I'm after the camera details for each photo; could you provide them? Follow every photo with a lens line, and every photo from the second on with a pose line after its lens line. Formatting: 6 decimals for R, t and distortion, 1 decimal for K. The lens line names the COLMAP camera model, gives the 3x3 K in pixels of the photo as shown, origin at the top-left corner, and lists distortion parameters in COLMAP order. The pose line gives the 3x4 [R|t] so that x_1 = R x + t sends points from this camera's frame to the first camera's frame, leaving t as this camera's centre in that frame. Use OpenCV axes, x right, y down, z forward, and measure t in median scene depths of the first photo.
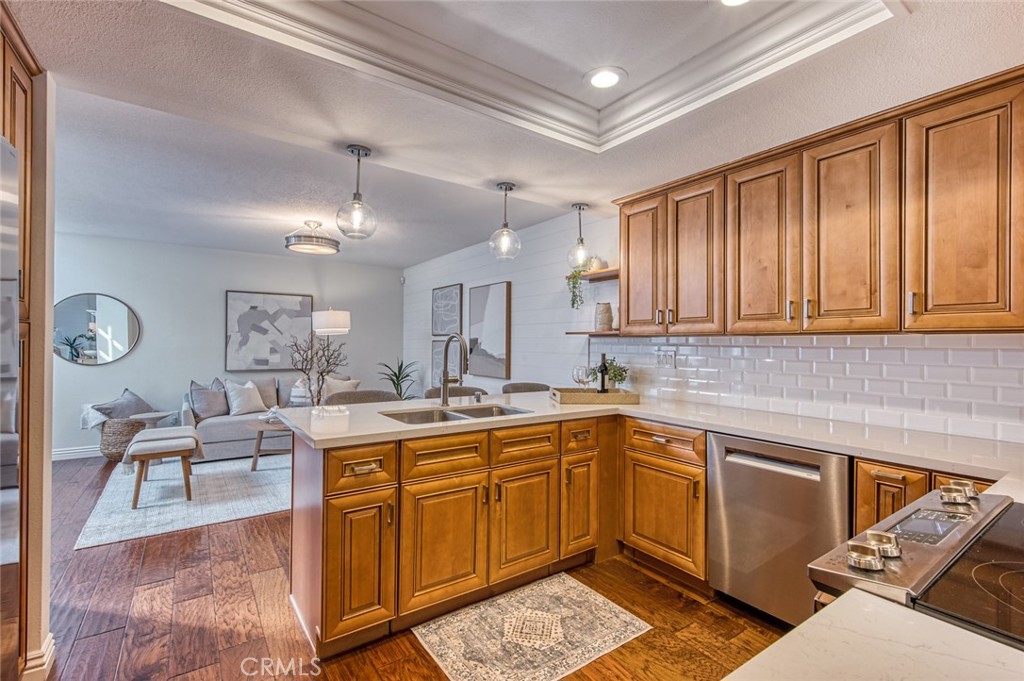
lens RADIAL K [[469.9, 0, 529.5], [0, 469.9, 341.8], [0, 0, 1]] dist [-0.004853, -0.001083]
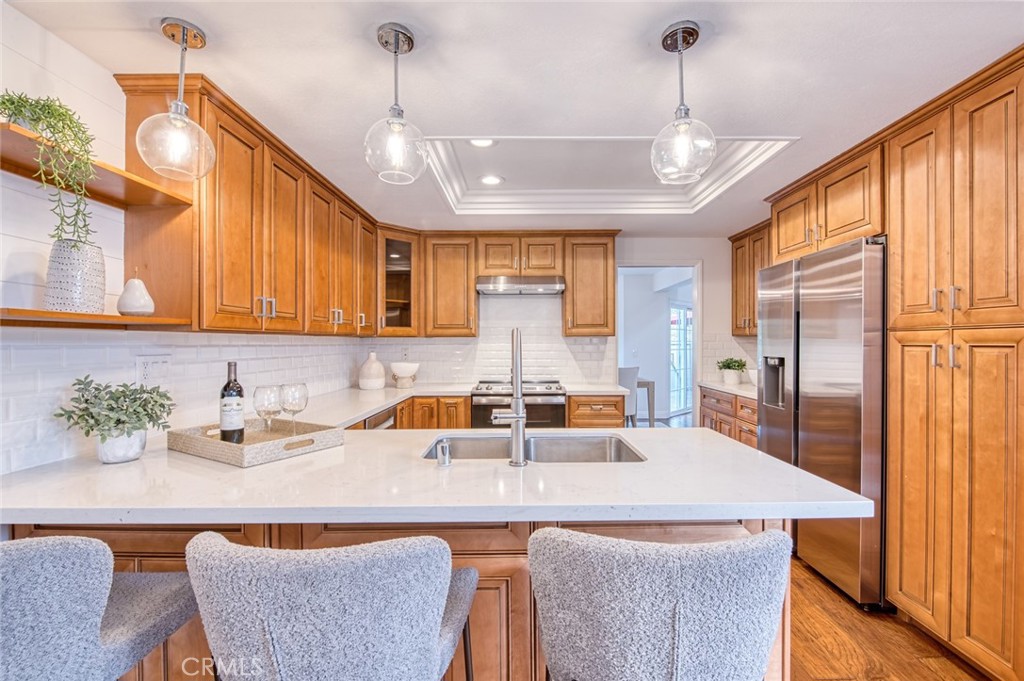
lens RADIAL K [[432.0, 0, 520.8], [0, 432.0, 341.5], [0, 0, 1]] dist [-0.001291, -0.000389]
pose [[-0.799938, -0.008422, 0.600024, -0.532861], [-0.010975, 0.999940, -0.000596, -0.003059], [-0.599982, -0.007062, -0.799982, 1.542229]]
